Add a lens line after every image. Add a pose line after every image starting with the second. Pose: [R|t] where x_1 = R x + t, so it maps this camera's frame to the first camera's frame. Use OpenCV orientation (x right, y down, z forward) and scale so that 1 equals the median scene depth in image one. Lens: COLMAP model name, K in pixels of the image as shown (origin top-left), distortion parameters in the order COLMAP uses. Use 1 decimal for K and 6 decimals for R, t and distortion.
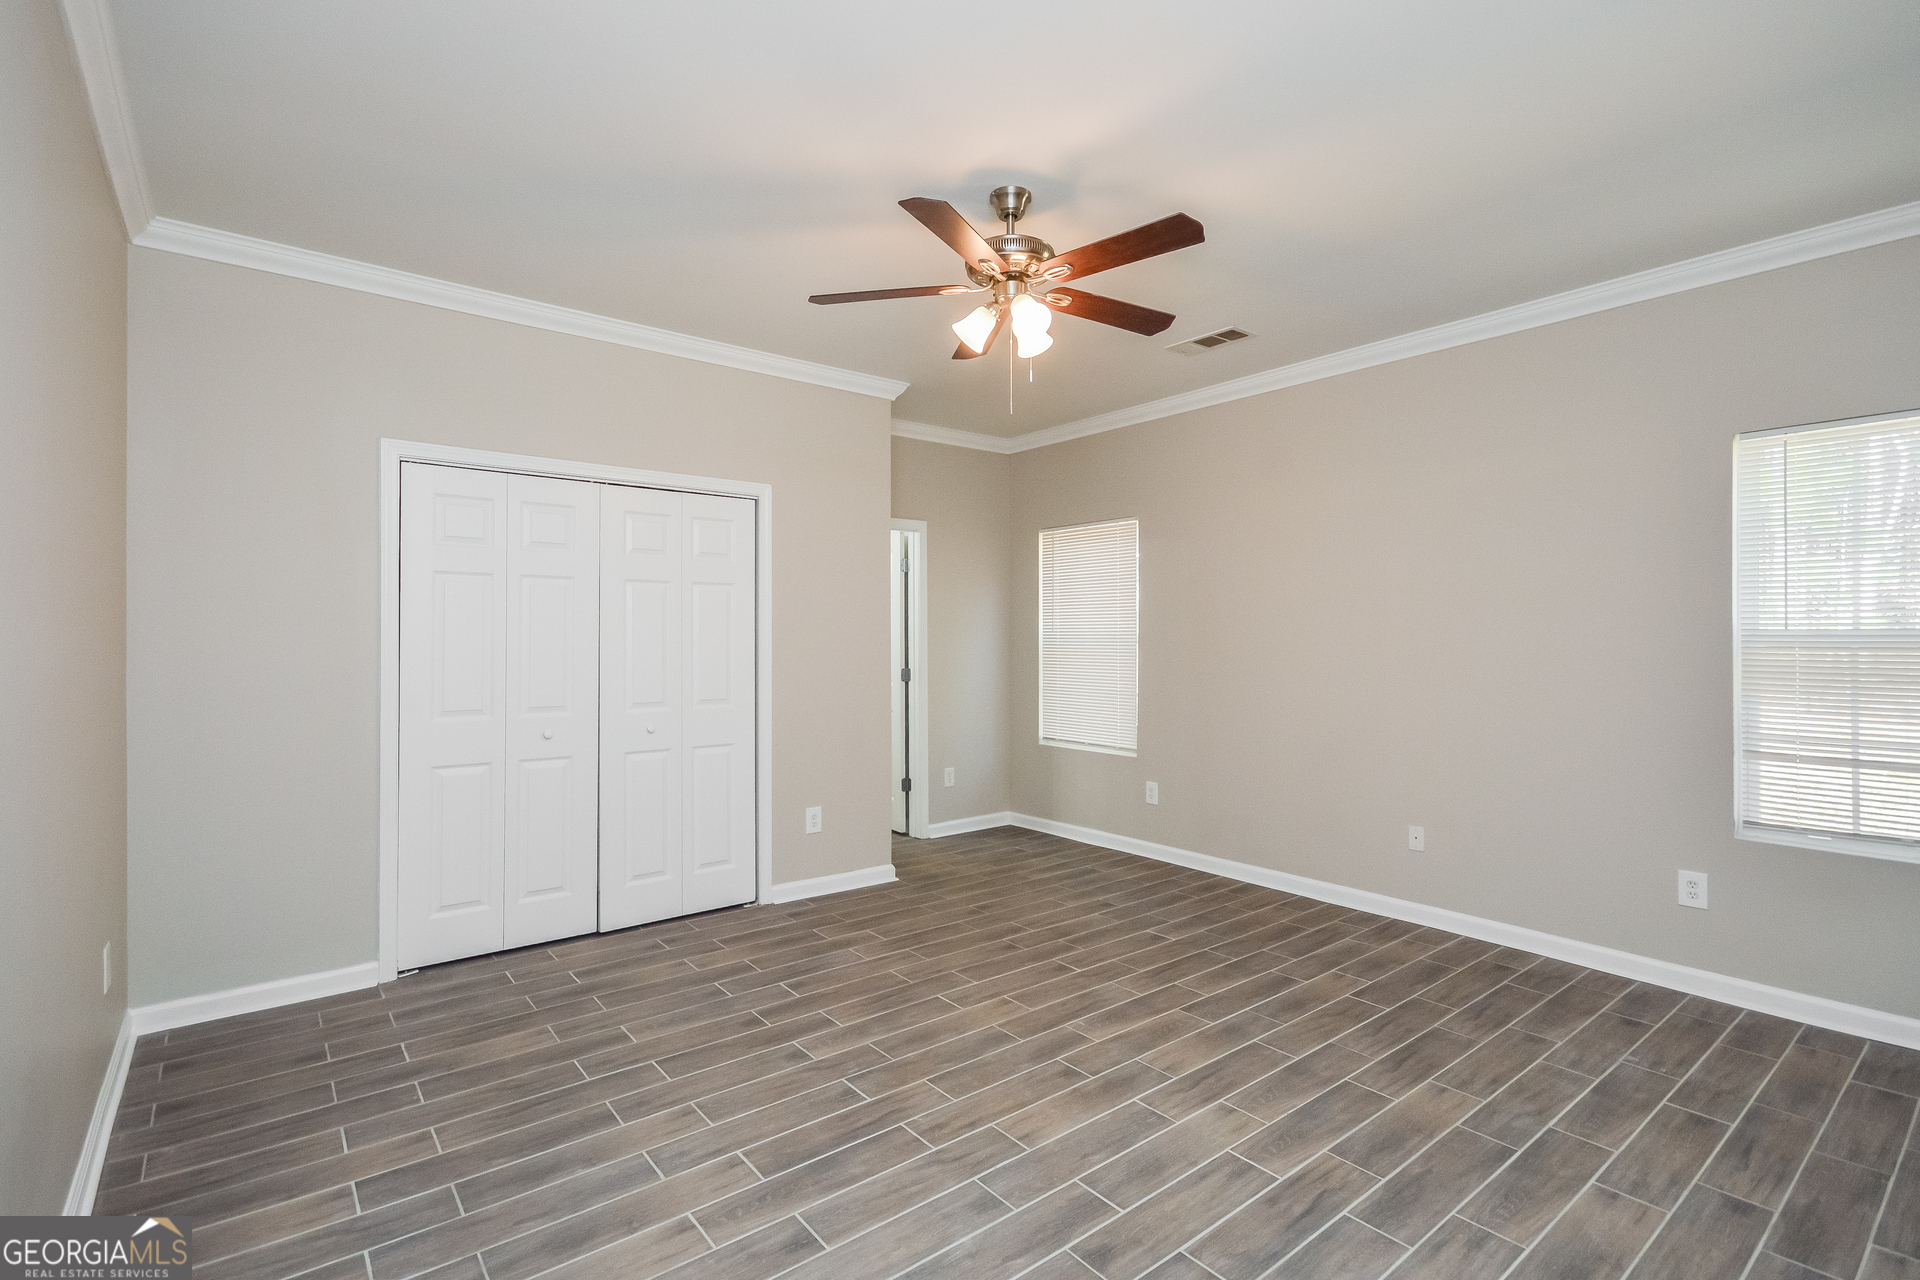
lens RADIAL K [[871.2, 0, 949.6], [0, 871.2, 627.5], [0, 0, 1]] dist [0.006158, -0.004499]
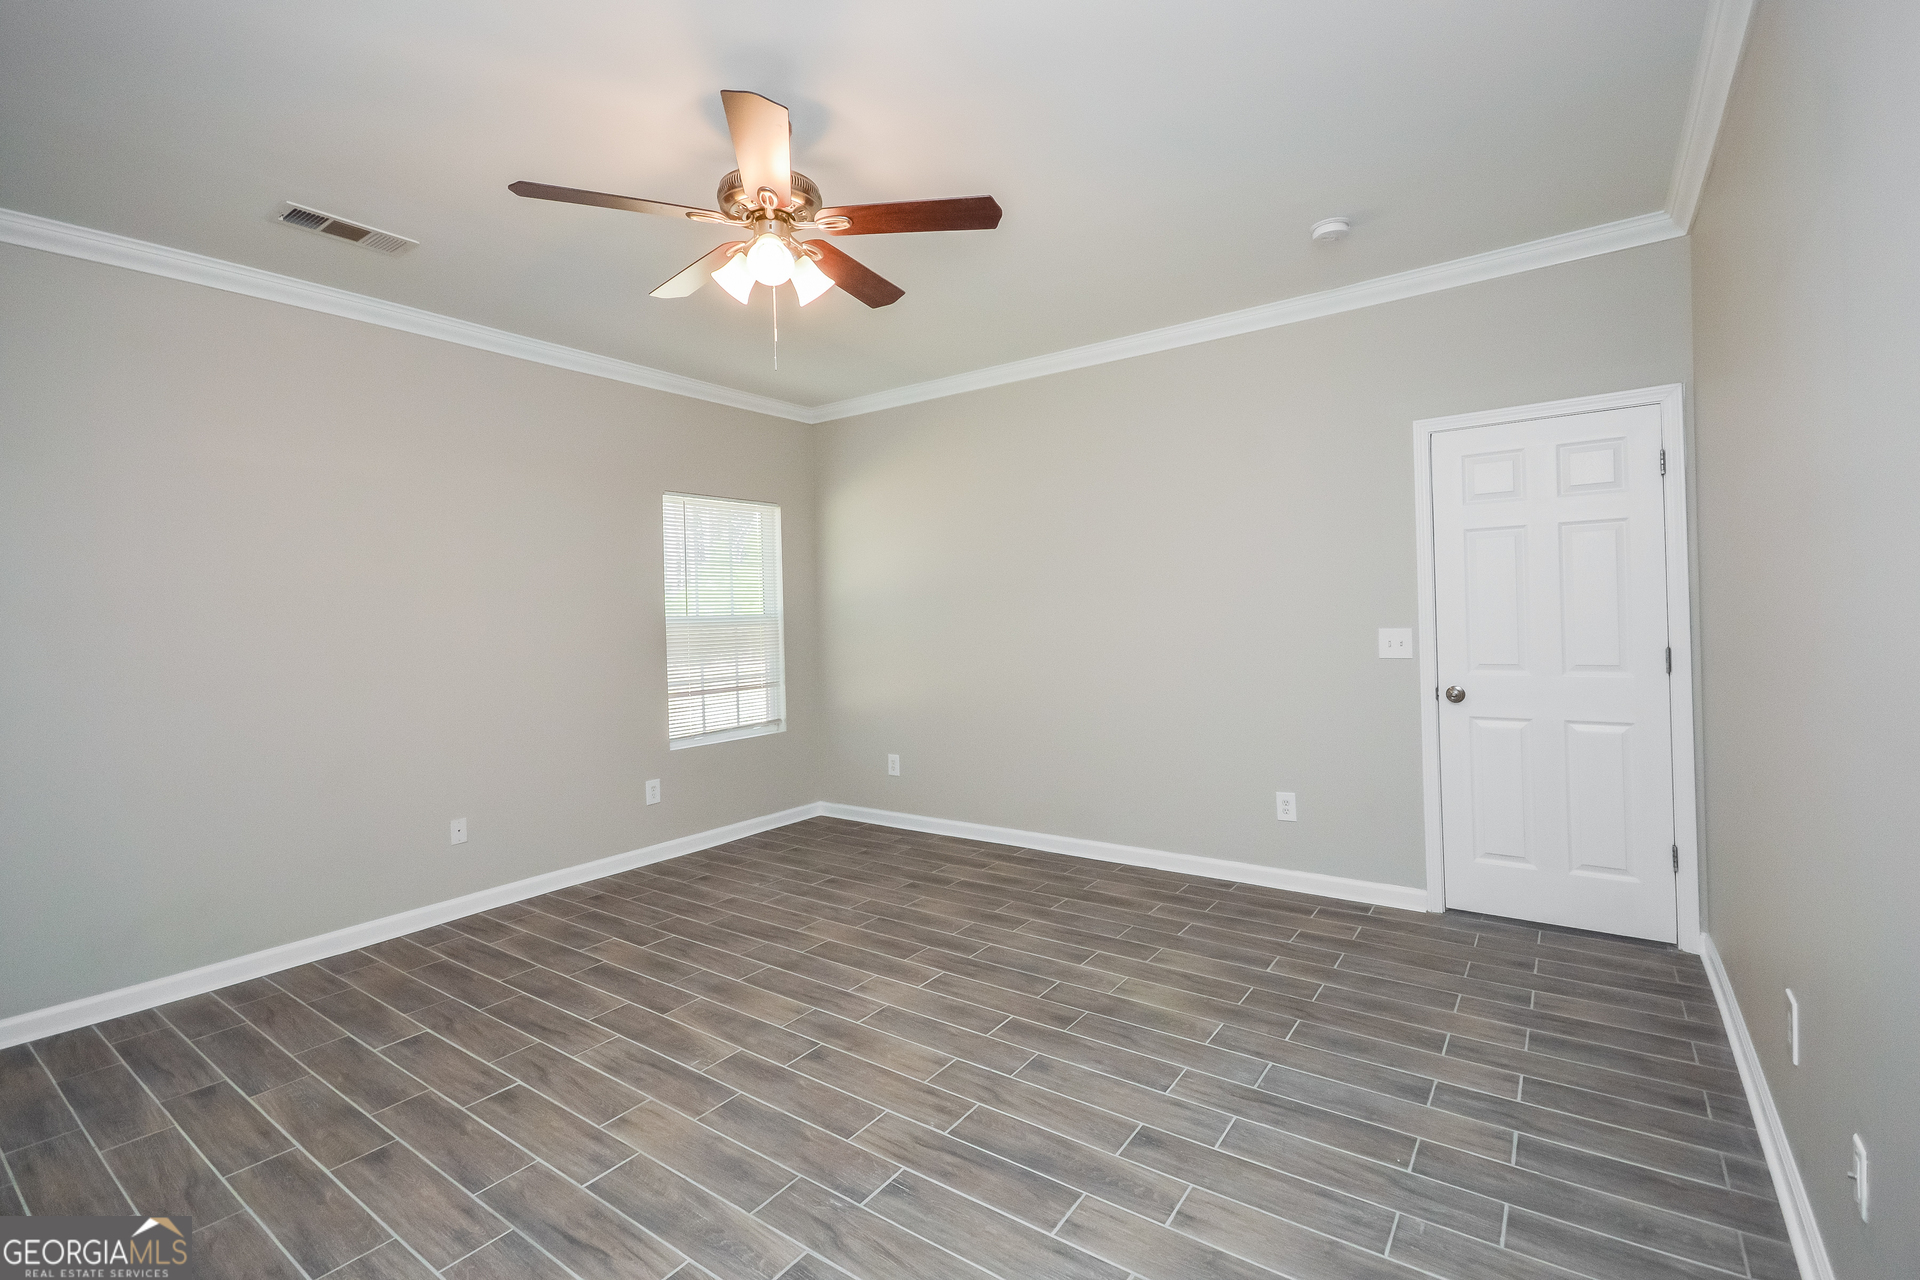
lens RADIAL K [[871.2, 0, 949.7], [0, 871.2, 626.1], [0, 0, 1]] dist [0.006158, -0.004499]
pose [[-0.271500, -0.009807, 0.962388, -0.757912], [0.017804, 0.999726, 0.015210, 0.005414], [-0.962274, 0.021264, -0.271251, 0.979647]]
